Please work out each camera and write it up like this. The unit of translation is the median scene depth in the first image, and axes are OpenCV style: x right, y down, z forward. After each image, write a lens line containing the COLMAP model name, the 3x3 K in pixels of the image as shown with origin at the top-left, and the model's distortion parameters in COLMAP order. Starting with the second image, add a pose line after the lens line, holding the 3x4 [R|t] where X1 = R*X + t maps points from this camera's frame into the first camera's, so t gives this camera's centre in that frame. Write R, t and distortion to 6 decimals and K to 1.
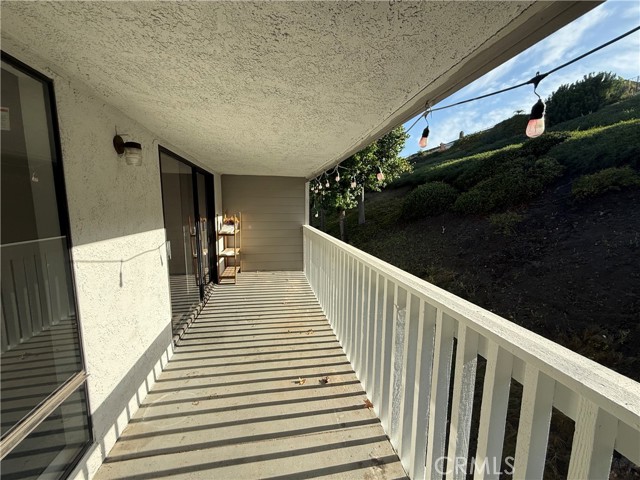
lens RADIAL K [[255.3, 0, 318.4], [0, 255.3, 239.0], [0, 0, 1]] dist [-0.001783, -0.000295]
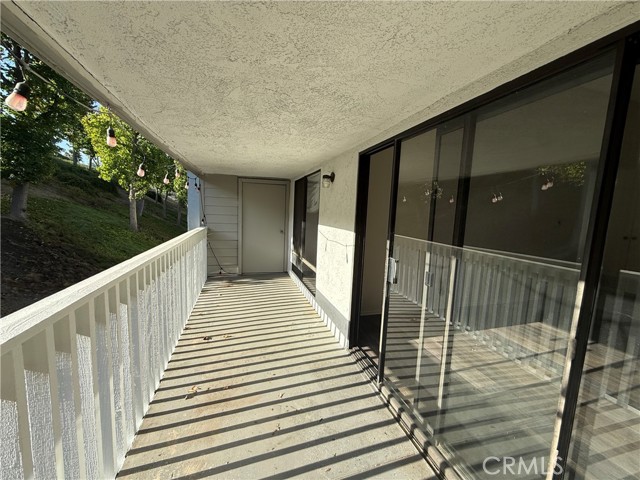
lens RADIAL K [[255.3, 0, 318.4], [0, 255.3, 239.0], [0, 0, 1]] dist [-0.001783, -0.000295]
pose [[-0.992461, -0.040090, -0.115816, -0.351482], [-0.066407, 0.970146, 0.233251, -0.265923], [0.103007, 0.239184, -0.965495, 2.103759]]
